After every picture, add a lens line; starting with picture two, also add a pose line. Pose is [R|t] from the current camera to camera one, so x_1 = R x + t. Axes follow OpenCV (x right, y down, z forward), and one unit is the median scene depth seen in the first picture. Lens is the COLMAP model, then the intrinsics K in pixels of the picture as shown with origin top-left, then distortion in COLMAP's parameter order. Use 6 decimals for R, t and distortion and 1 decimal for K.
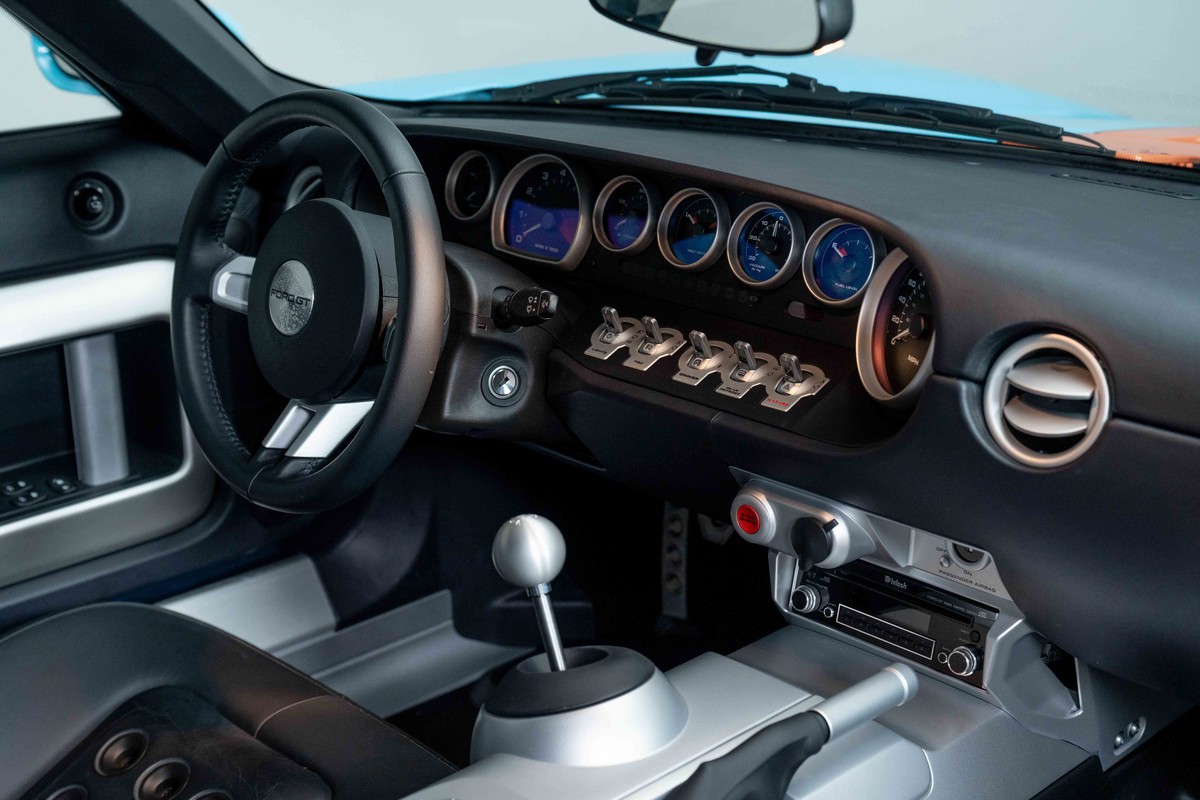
lens RADIAL K [[1617.5, 0, 600.0], [0, 1617.5, 400.0], [0, 0, 1]] dist [-0.013475, -0.032944]
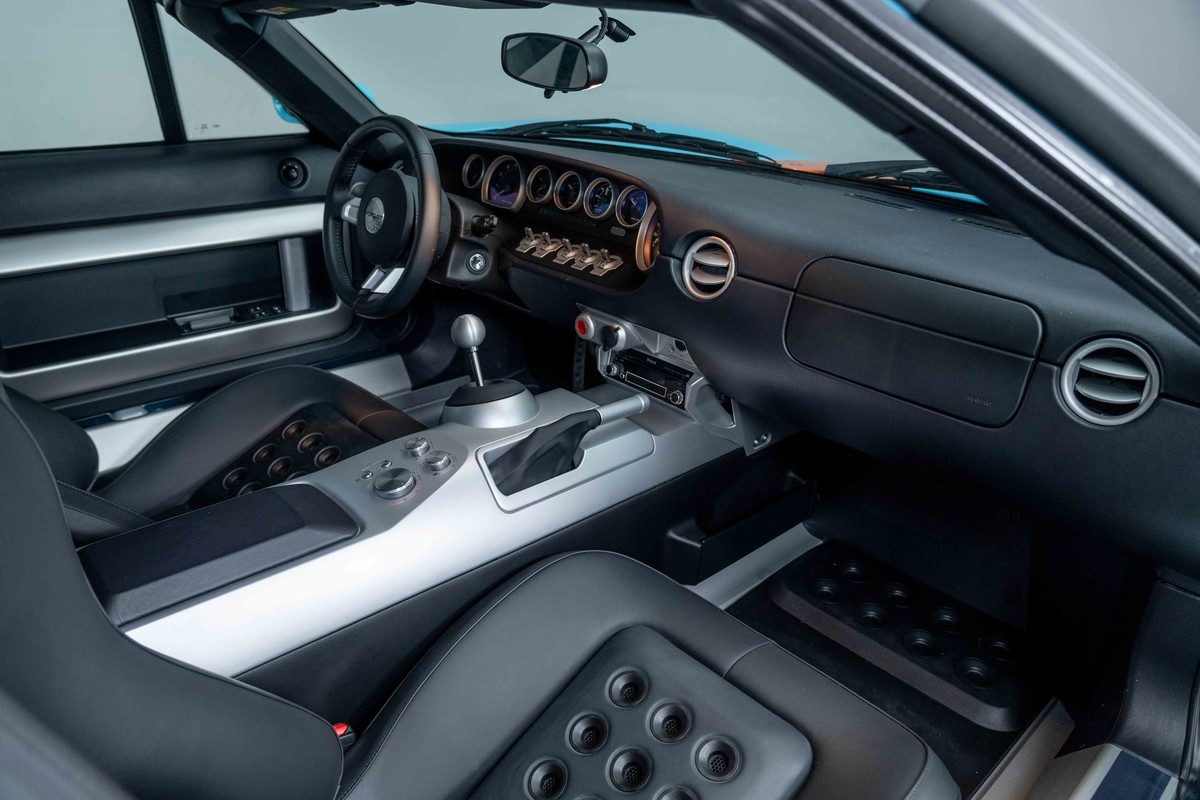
lens RADIAL K [[830.3, 0, 600.0], [0, 830.3, 400.0], [0, 0, 1]] dist [-0.058491, 0.000809]
pose [[0.998854, 0.046045, -0.013067, 0.125741], [-0.044725, 0.995135, 0.087778, 0.067646], [0.017045, -0.087093, 0.996054, -0.081313]]
